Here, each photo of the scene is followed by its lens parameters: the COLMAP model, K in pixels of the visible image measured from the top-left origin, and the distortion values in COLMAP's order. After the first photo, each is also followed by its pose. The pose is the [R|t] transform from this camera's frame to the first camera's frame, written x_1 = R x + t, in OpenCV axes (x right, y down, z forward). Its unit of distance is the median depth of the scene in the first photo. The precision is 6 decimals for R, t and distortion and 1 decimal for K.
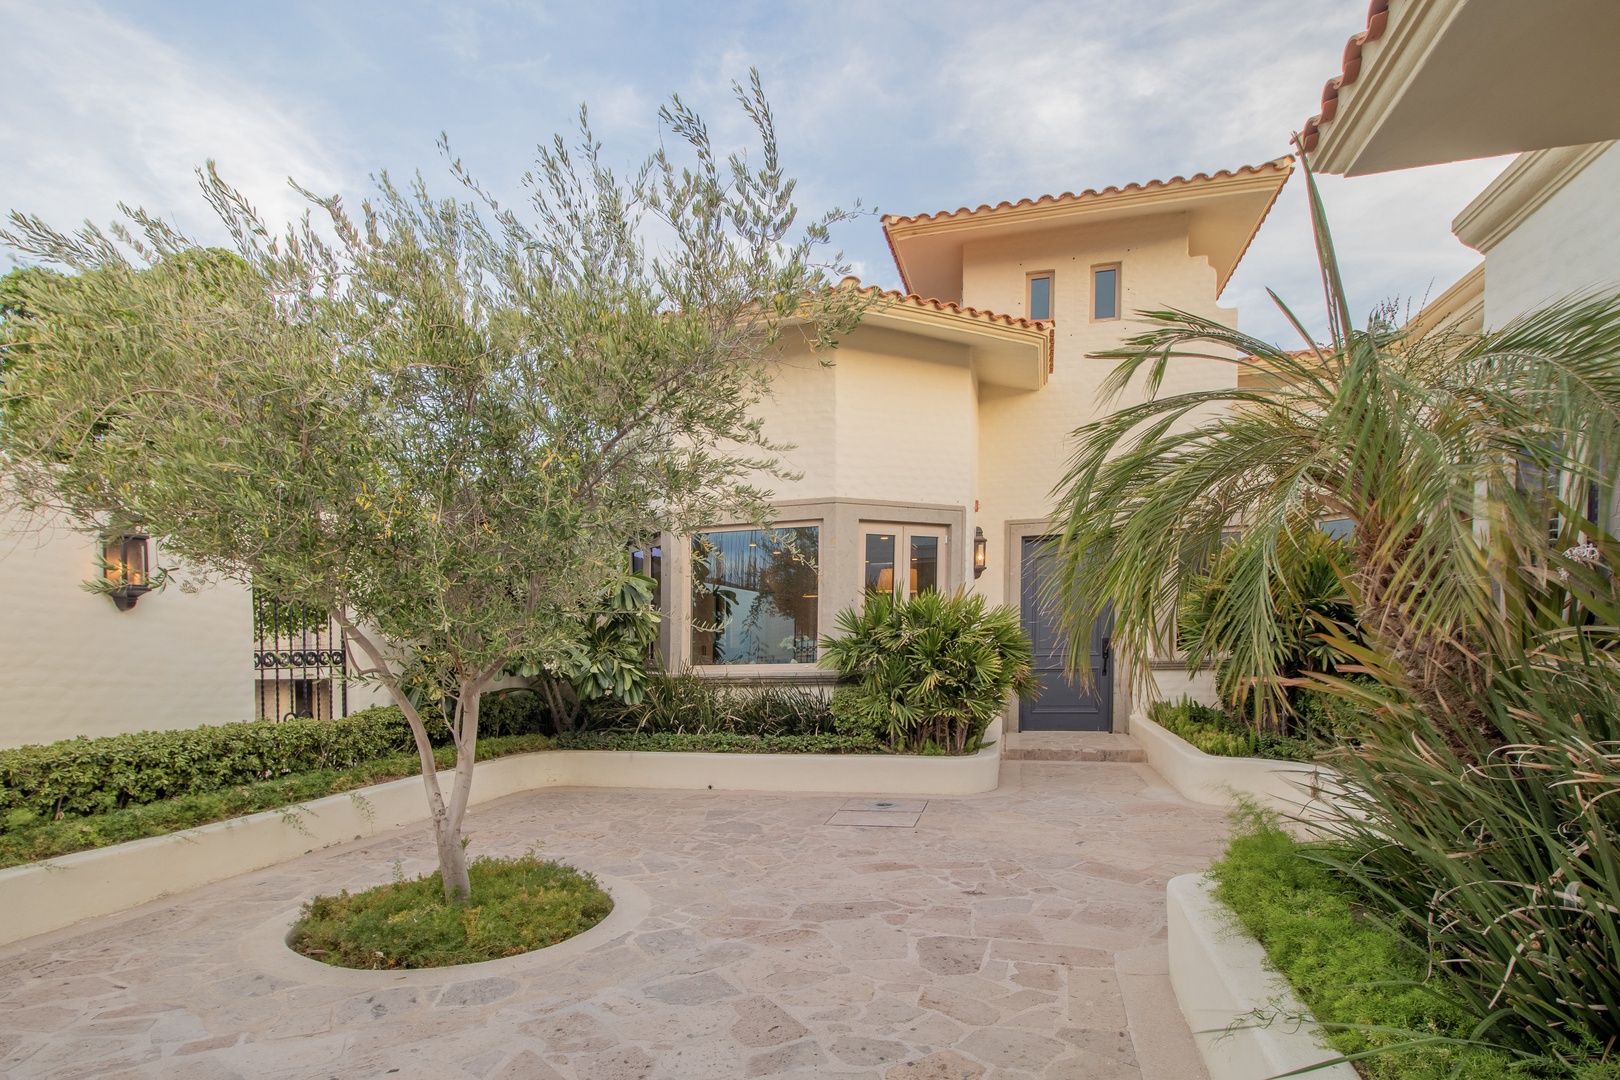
lens RADIAL K [[870.8, 0, 804.5], [0, 870.8, 625.8], [0, 0, 1]] dist [0.001297, -0.013593]
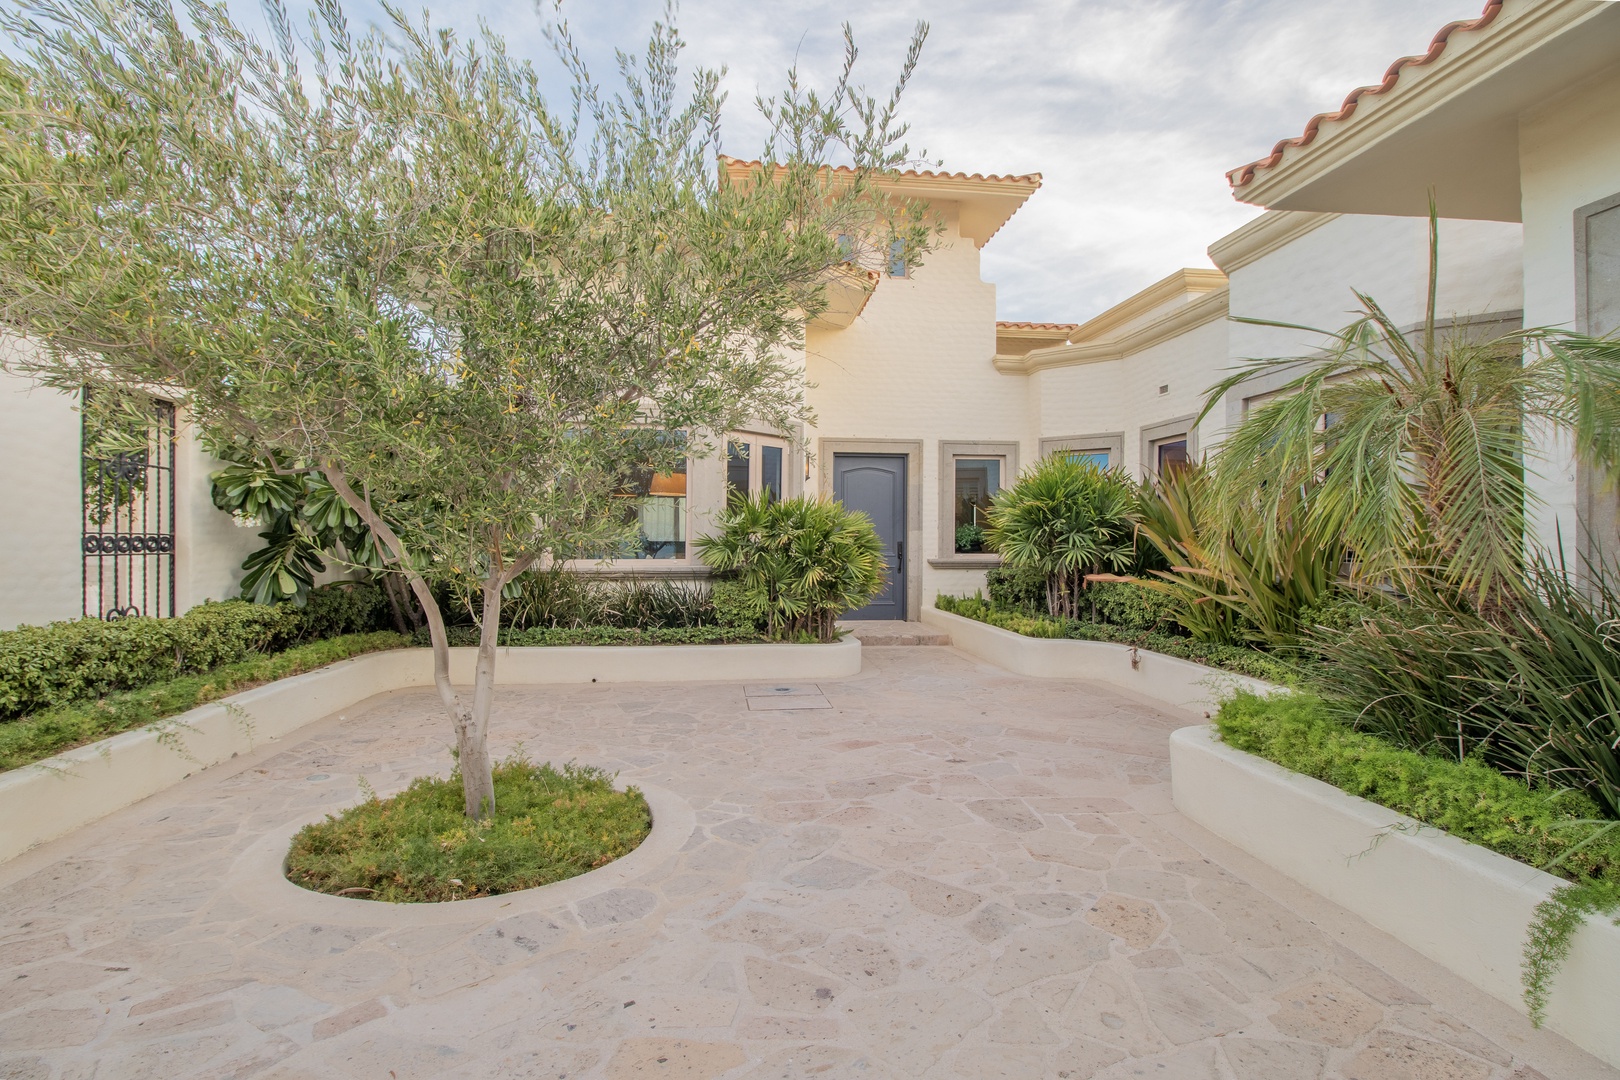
lens RADIAL K [[785.8, 0, 807.8], [0, 785.8, 504.0], [0, 0, 1]] dist [-0.001323, -0.009156]
pose [[0.929582, 0.040691, 0.366362, -0.258151], [-0.029446, 0.998909, -0.036232, 0.007970], [-0.367436, 0.022893, 0.929767, 0.069226]]
